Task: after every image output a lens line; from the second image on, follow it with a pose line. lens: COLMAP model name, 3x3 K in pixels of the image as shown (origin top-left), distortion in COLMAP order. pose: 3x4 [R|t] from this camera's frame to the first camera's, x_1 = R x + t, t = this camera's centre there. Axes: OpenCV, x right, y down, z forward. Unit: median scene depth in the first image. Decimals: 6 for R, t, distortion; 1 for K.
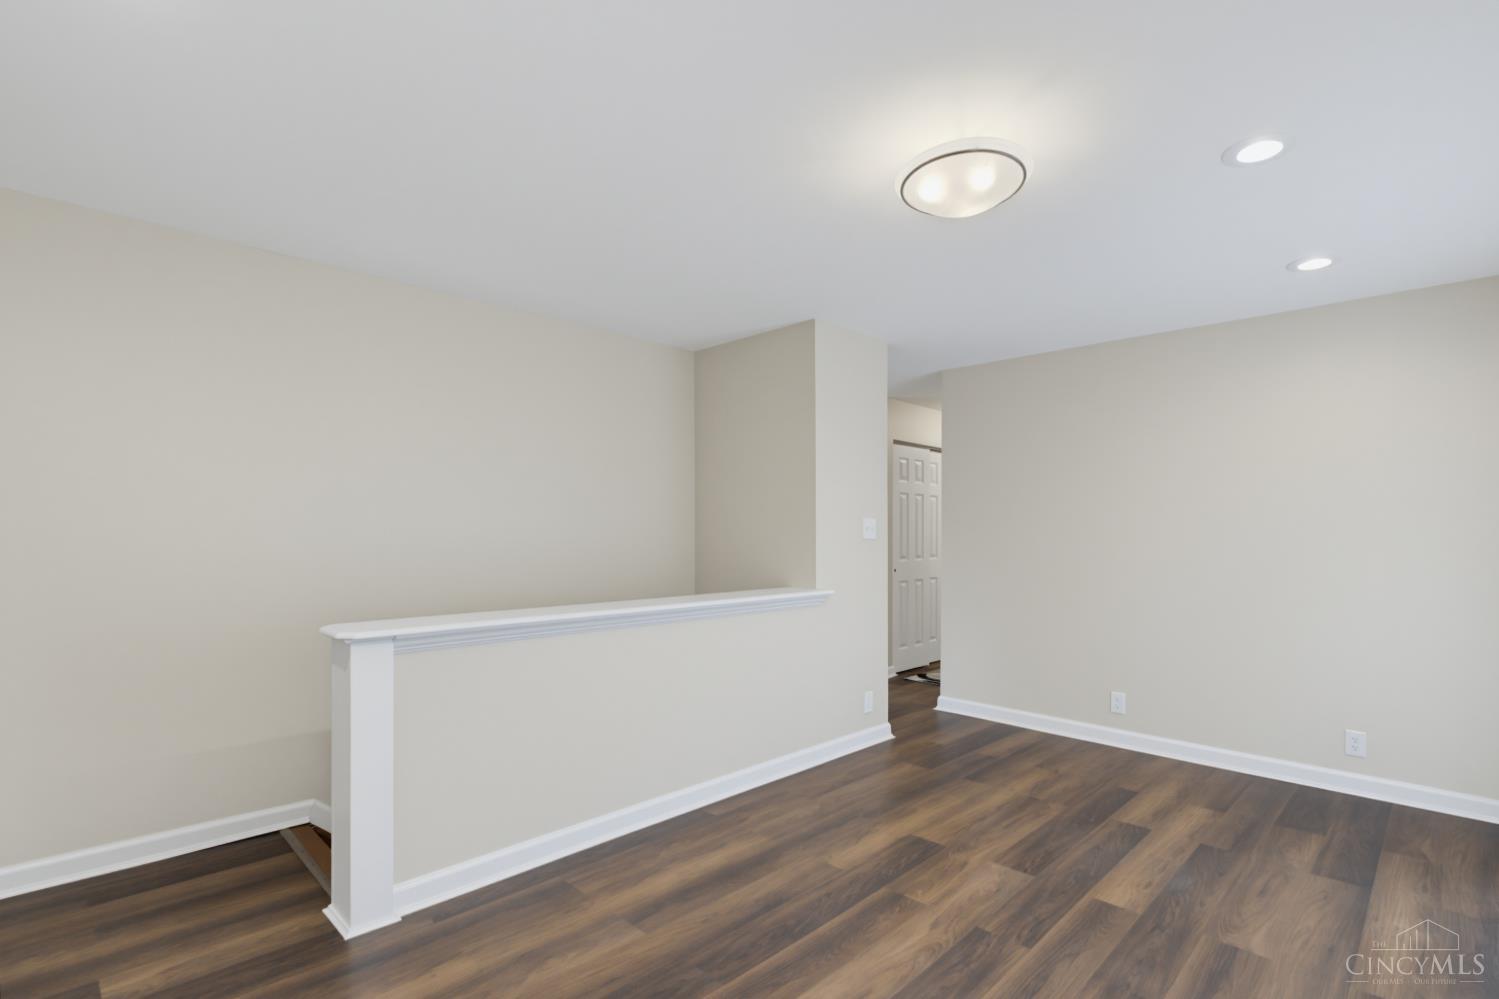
lens RADIAL K [[723.5, 0, 751.3], [0, 723.5, 505.0], [0, 0, 1]] dist [-0.010954, 0.002114]
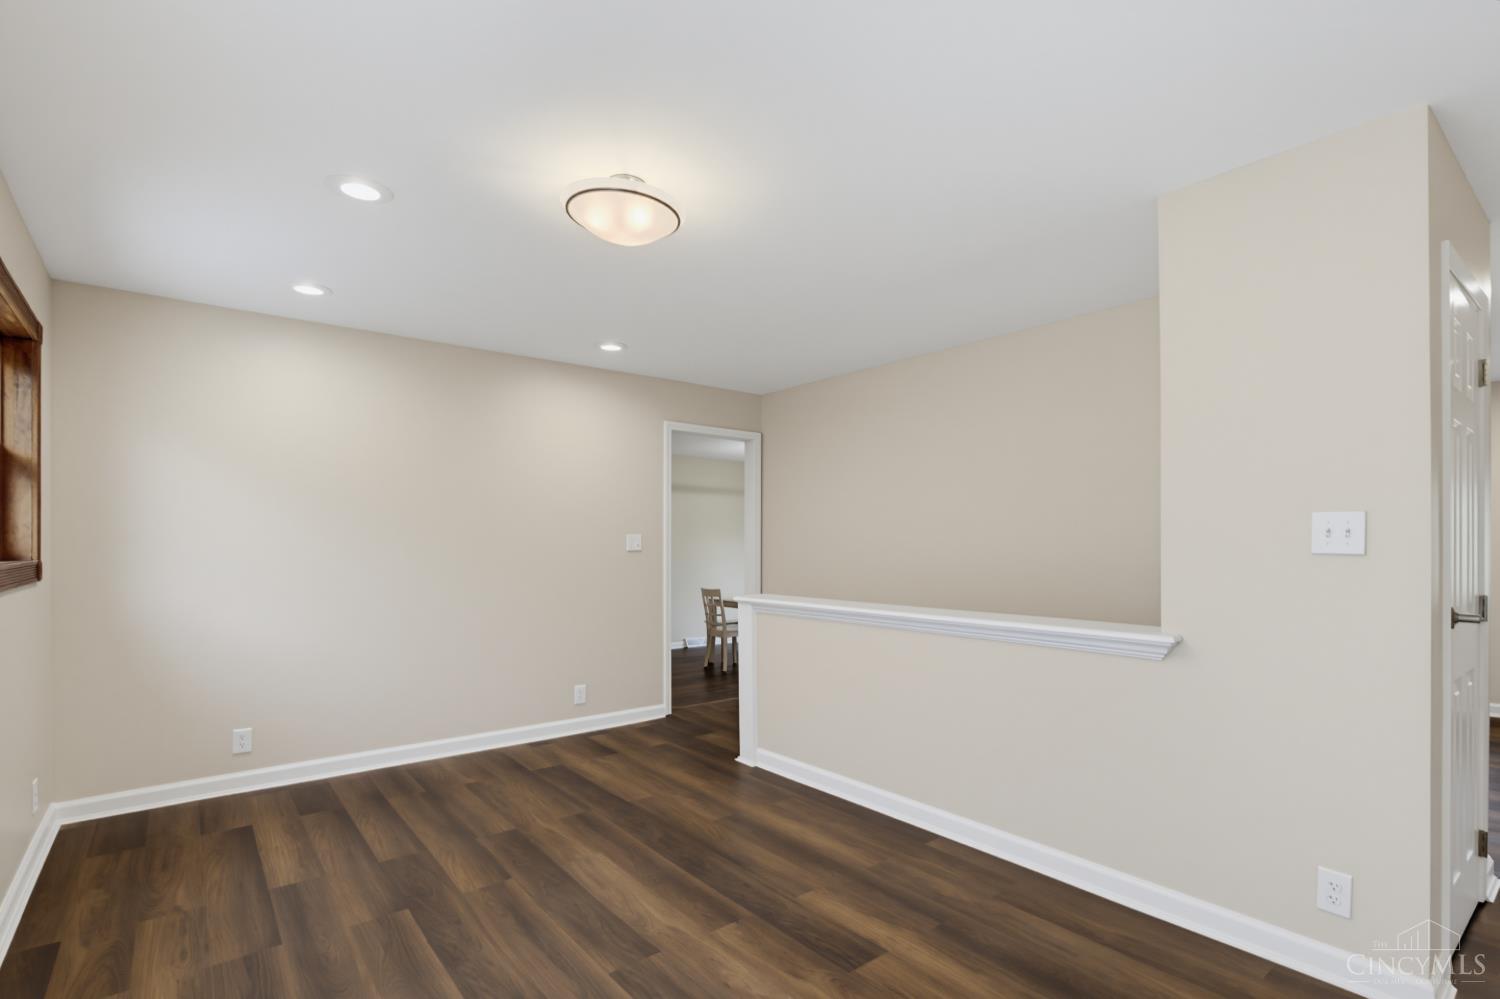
lens RADIAL K [[724.0, 0, 769.1], [0, 724.0, 542.6], [0, 0, 1]] dist [-0.010954, 0.002114]
pose [[-0.103975, -0.003012, -0.994575, 1.114114], [0.031273, 0.999491, -0.006296, 0.050539], [0.994088, -0.031758, -0.103828, 1.124854]]
